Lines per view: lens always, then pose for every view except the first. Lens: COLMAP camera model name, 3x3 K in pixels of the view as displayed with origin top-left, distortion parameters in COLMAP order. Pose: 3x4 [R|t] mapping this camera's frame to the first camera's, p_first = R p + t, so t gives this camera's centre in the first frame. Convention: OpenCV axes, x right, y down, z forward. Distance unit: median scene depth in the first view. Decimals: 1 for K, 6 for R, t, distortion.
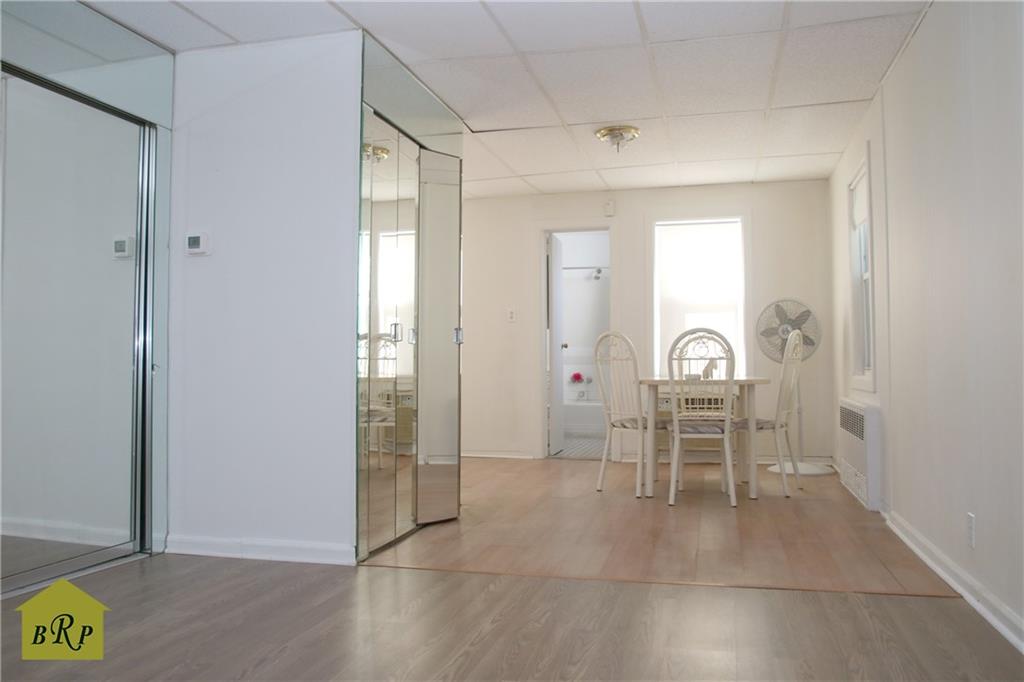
lens RADIAL K [[805.3, 0, 508.7], [0, 805.3, 340.8], [0, 0, 1]] dist [-0.063174, 0.015217]
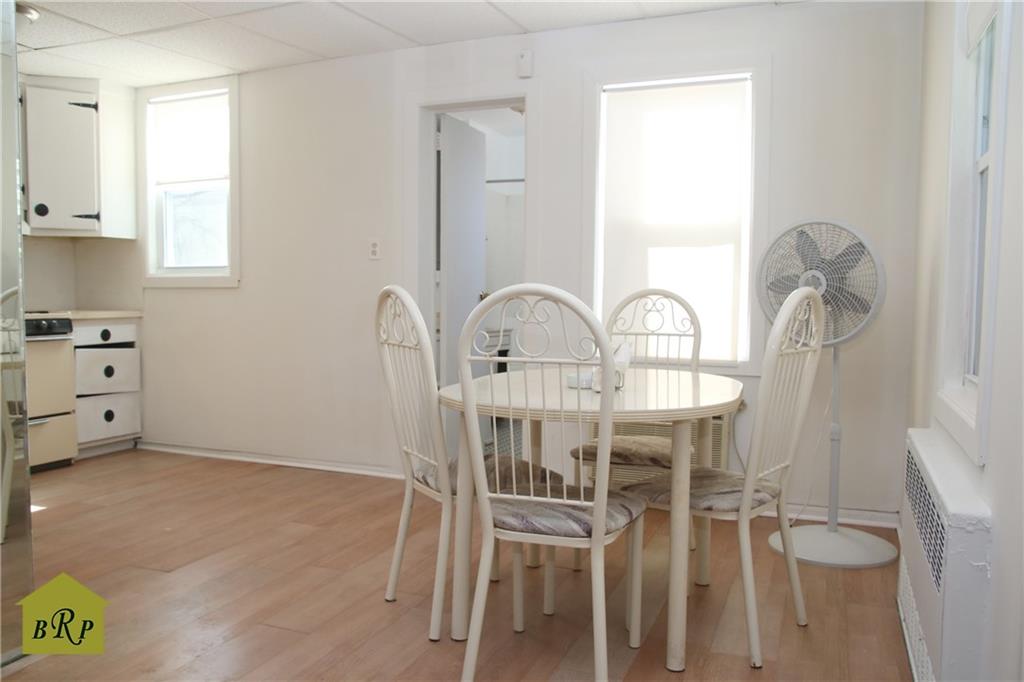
lens RADIAL K [[805.3, 0, 516.3], [0, 805.3, 344.5], [0, 0, 1]] dist [-0.063174, 0.015217]
pose [[0.991824, 0.021361, -0.125811, 0.220606], [-0.010552, 0.996243, 0.085957, -0.014908], [0.127175, -0.083927, 0.988323, 0.467480]]
